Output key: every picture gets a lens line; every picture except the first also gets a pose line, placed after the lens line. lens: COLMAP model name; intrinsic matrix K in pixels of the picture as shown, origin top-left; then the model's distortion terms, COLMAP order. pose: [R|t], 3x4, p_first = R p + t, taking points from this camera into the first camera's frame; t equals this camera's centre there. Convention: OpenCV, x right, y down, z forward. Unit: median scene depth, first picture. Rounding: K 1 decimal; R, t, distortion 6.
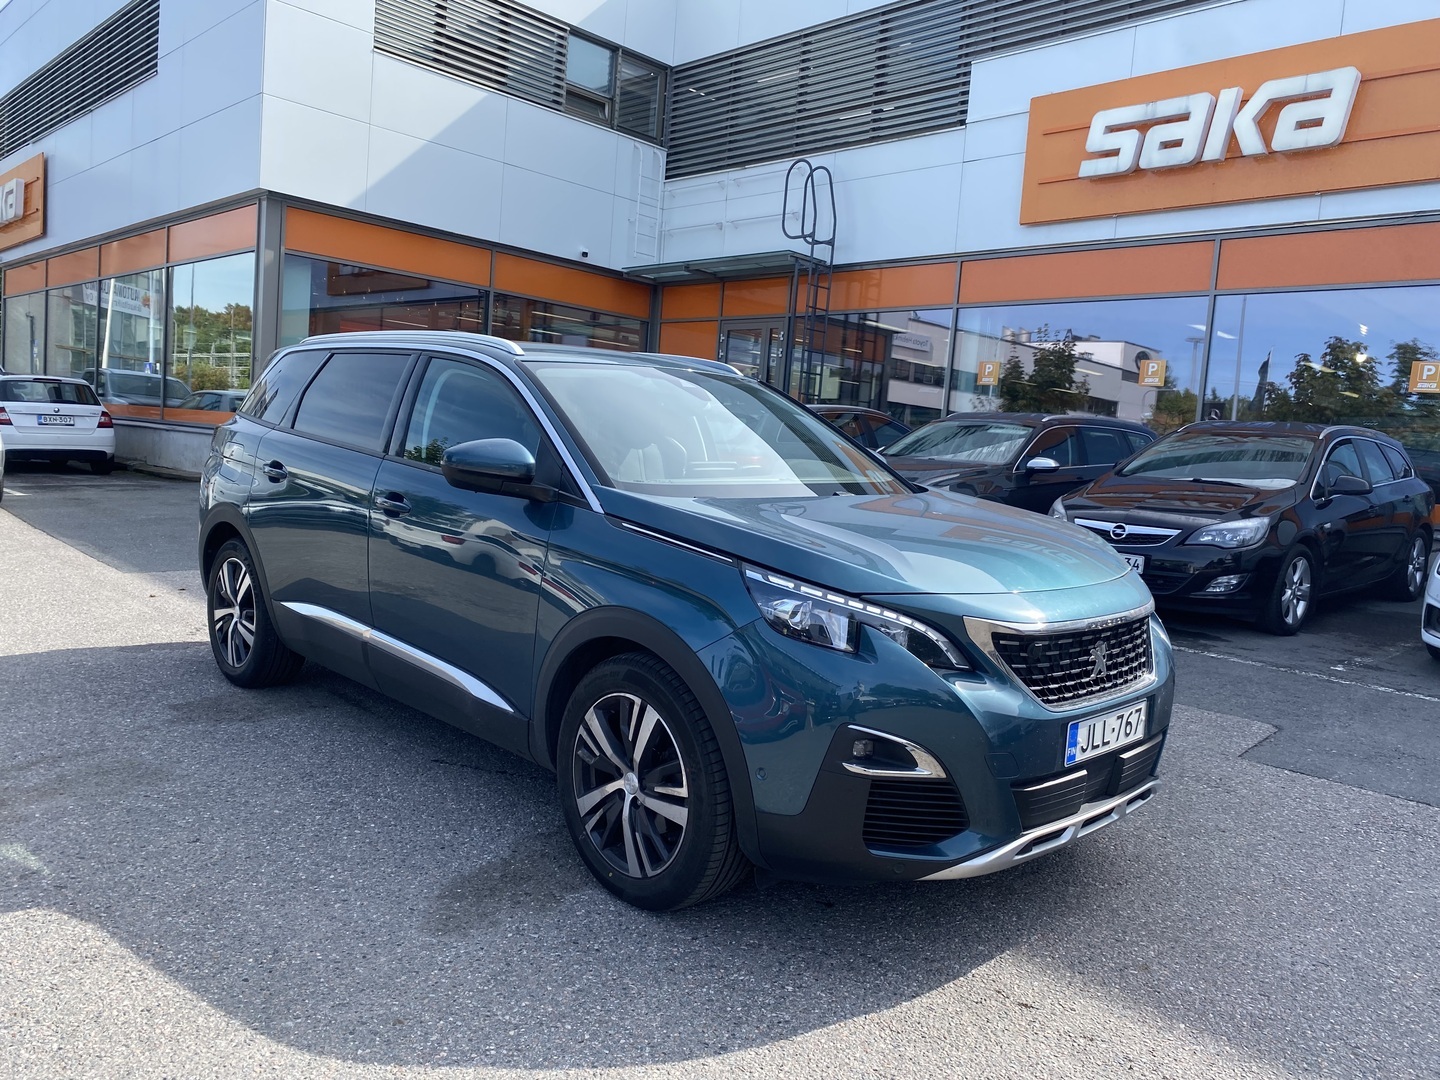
lens RADIAL K [[1048.8, 0, 720.0], [0, 1048.8, 540.0], [0, 0, 1]] dist [0.001047, 0.003203]
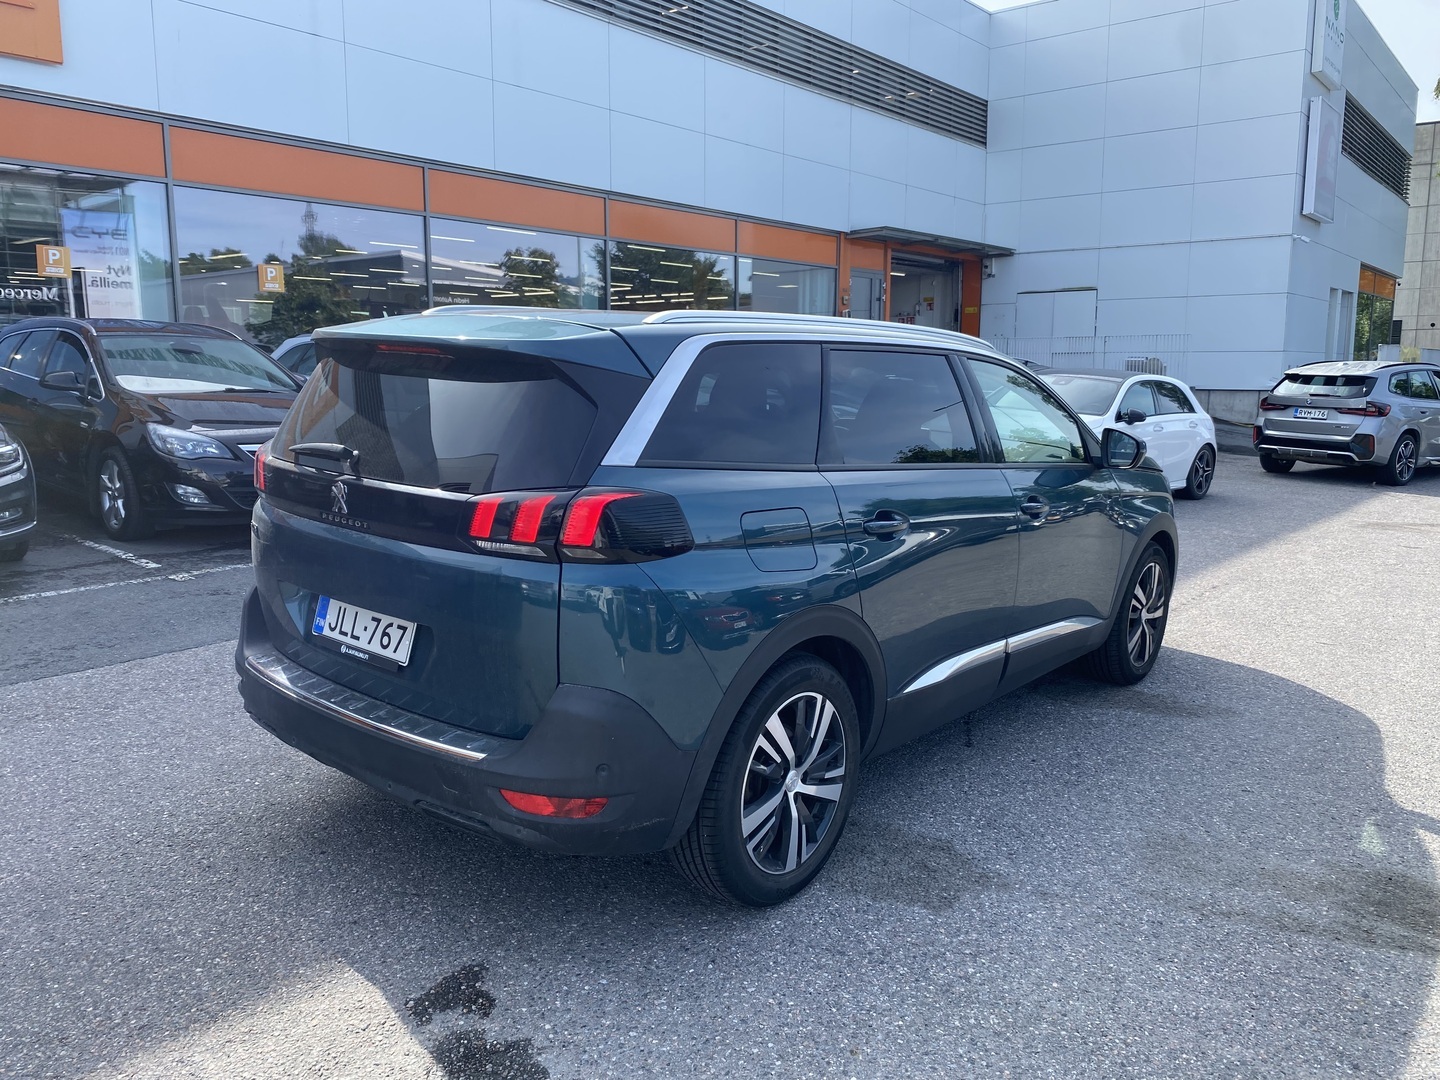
lens RADIAL K [[1048.8, 0, 720.0], [0, 1048.8, 540.0], [0, 0, 1]] dist [0.001047, 0.003203]
pose [[-0.077325, -0.230276, 0.970048, -1.663685], [0.072243, 0.969110, 0.235812, -0.344718], [-0.994385, 0.088313, -0.058301, 1.758993]]
